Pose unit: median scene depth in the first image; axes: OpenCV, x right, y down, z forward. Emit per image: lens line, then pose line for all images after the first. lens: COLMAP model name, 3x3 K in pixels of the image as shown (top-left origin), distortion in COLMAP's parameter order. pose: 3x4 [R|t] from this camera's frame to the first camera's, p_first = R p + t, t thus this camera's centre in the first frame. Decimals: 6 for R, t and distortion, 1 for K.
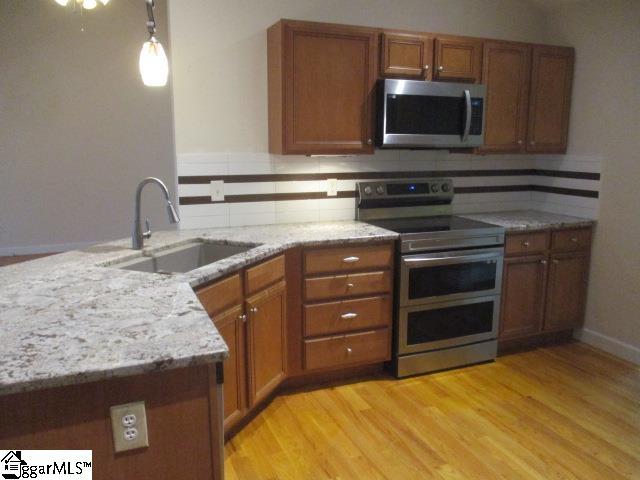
lens RADIAL K [[529.5, 0, 320.0], [0, 529.5, 240.0], [0, 0, 1]] dist [-0.040782, 0.001577]
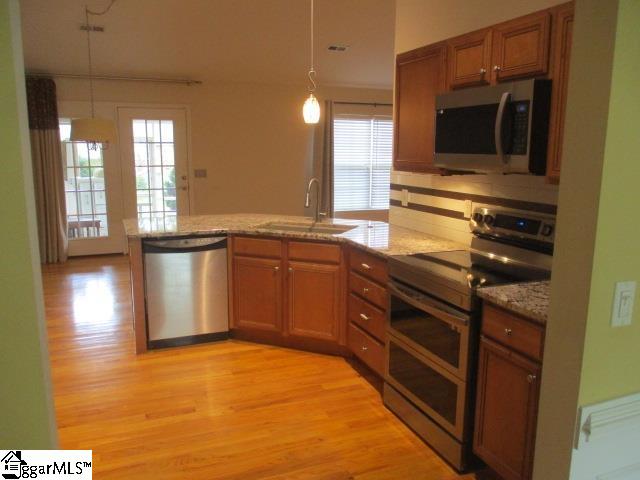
lens RADIAL K [[529.5, 0, 320.0], [0, 529.5, 240.0], [0, 0, 1]] dist [-0.040782, 0.001577]
pose [[-0.007805, 0.169428, -0.985512, 1.030715], [-0.183089, 0.968639, 0.167978, -0.166990], [0.983065, 0.181747, 0.023460, 0.783752]]
